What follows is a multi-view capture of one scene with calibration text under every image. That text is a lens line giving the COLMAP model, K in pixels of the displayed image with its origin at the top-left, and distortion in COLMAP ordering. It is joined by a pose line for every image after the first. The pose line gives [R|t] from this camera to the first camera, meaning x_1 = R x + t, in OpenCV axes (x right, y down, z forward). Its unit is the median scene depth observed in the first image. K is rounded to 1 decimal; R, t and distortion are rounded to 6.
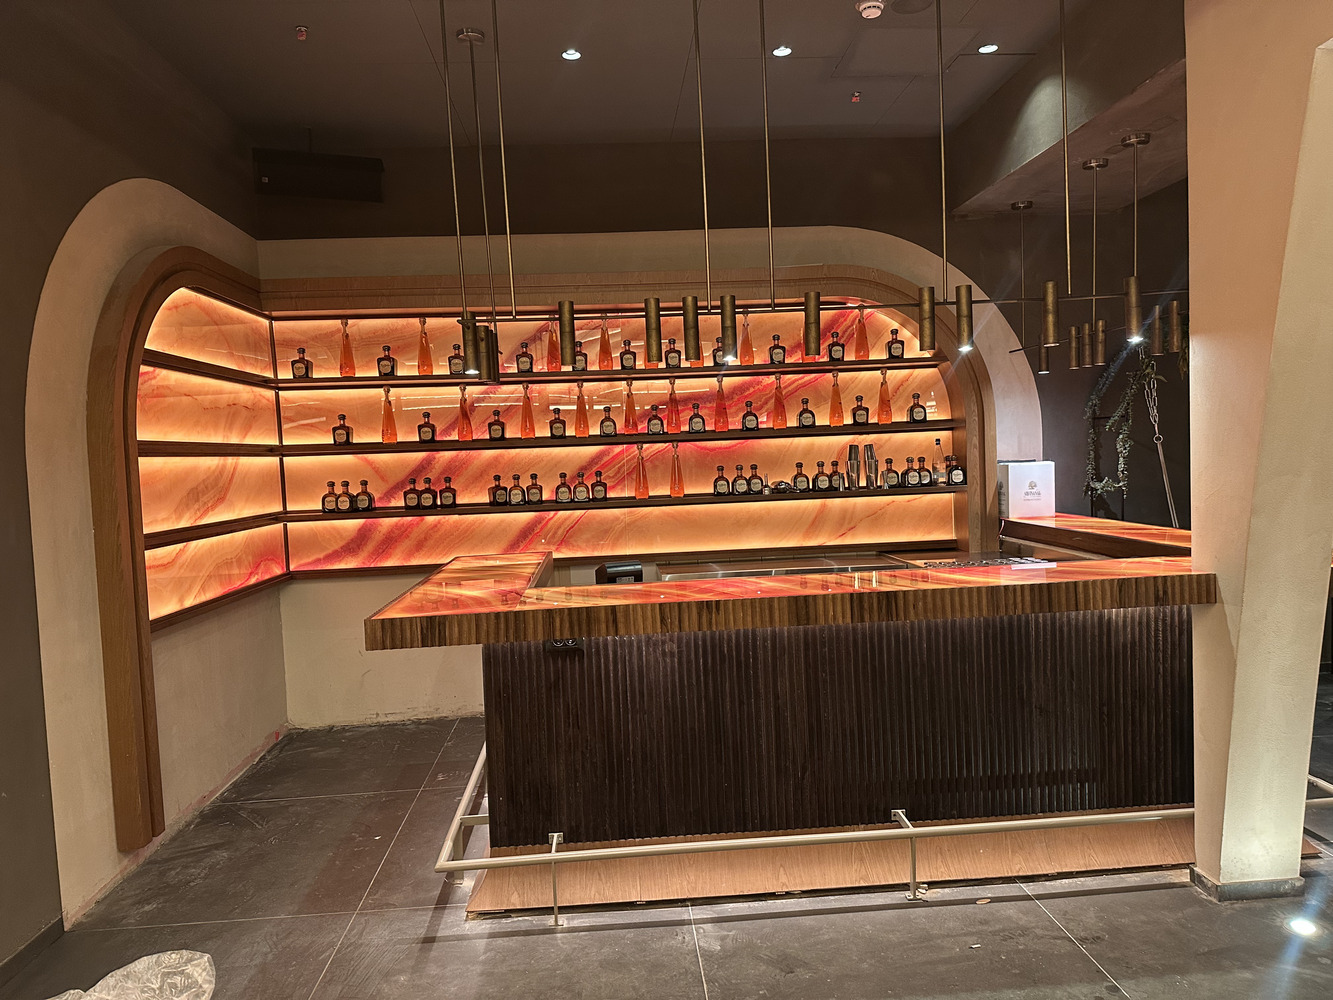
lens RADIAL K [[1013.4, 0, 666.5], [0, 1013.4, 500.0], [0, 0, 1]] dist [-0.010261, -0.005105]
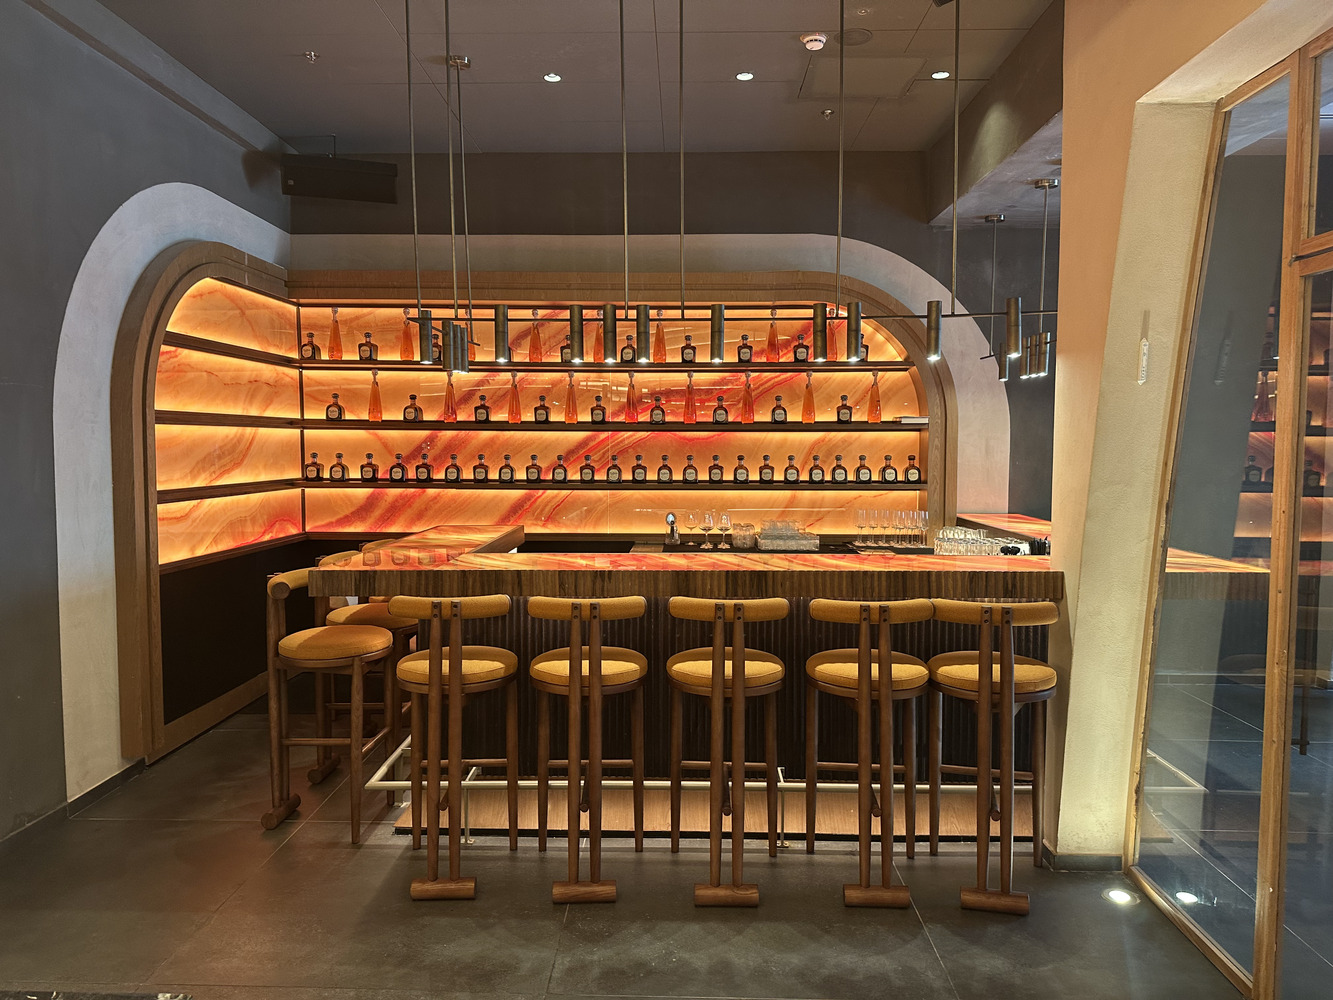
lens RADIAL K [[1013.4, 0, 666.5], [0, 1013.4, 500.0], [0, 0, 1]] dist [-0.010261, -0.005105]
pose [[0.994939, 0.049047, -0.087702, 0.130046], [-0.047992, 0.998748, 0.014093, 0.000300], [0.088283, -0.009813, 0.996047, -0.083568]]
